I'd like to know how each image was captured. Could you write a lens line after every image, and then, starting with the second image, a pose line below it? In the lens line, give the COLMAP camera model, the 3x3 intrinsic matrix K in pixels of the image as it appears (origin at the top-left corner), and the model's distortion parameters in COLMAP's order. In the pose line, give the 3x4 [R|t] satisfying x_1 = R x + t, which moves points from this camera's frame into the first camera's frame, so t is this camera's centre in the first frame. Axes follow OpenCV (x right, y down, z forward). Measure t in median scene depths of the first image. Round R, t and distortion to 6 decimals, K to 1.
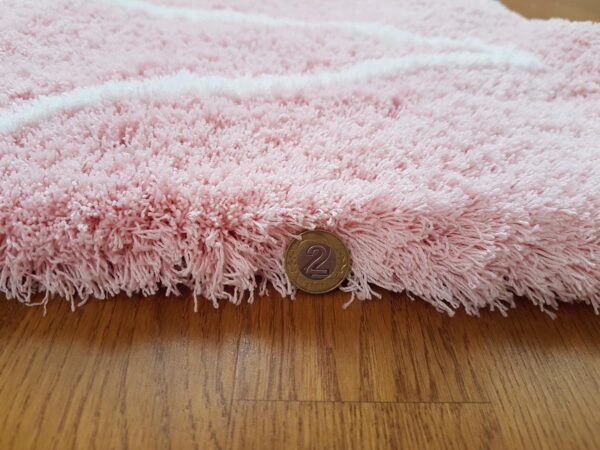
lens RADIAL K [[518.1, 0, 335.2], [0, 518.1, 224.9], [0, 0, 1]] dist [-0.070072, -0.019110]
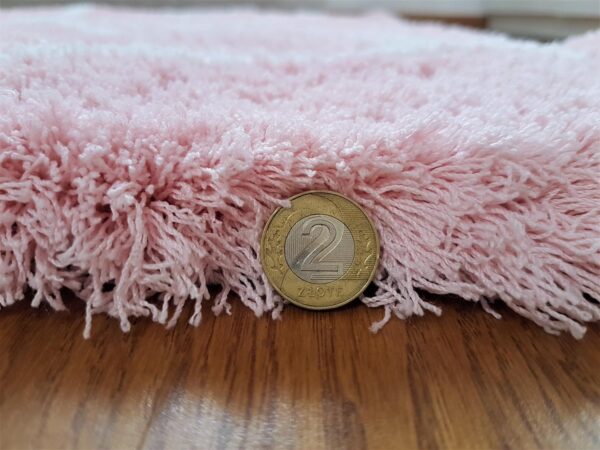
lens RADIAL K [[518.1, 0, 335.2], [0, 518.1, 224.9], [0, 0, 1]] dist [-0.070072, -0.019110]
pose [[0.999536, -0.029767, -0.006522, -0.014771], [0.027711, 0.976899, -0.211896, 0.167351], [0.012679, 0.211616, 0.977271, 0.471884]]
